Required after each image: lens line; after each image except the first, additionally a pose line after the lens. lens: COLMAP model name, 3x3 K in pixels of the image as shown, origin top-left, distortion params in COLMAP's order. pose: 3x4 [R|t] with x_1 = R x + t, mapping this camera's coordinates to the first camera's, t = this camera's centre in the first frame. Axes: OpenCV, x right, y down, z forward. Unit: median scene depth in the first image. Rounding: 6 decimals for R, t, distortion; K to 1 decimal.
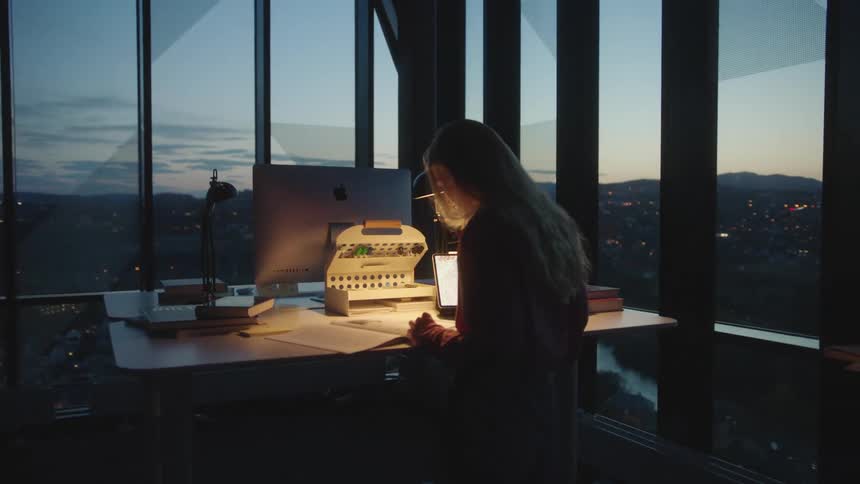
lens RADIAL K [[697.2, 0, 430.0], [0, 697.2, 242.0], [0, 0, 1]] dist [0.005855, 0.002466]
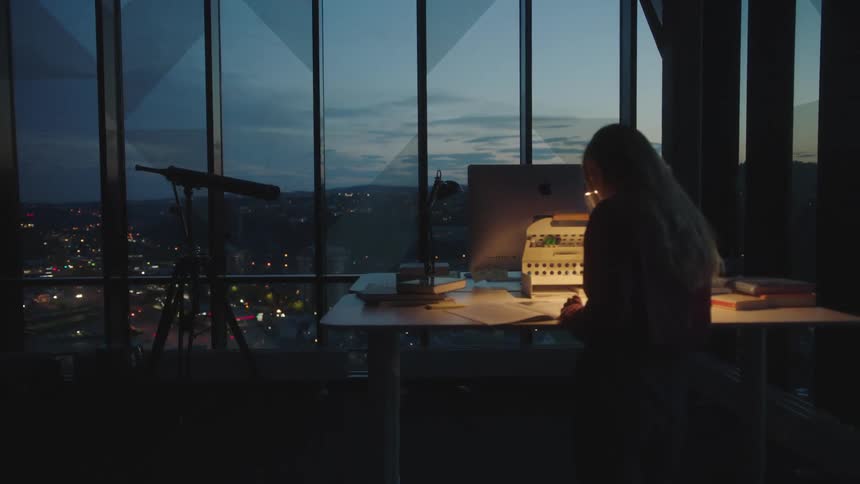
lens RADIAL K [[723.4, 0, 430.0], [0, 723.4, 242.0], [0, 0, 1]] dist [-0.003166, -0.003336]
pose [[0.904860, 0.012758, -0.425518, 0.218549], [-0.006301, 0.999843, 0.016578, -0.003535], [0.425663, -0.012319, 0.904798, -0.124748]]
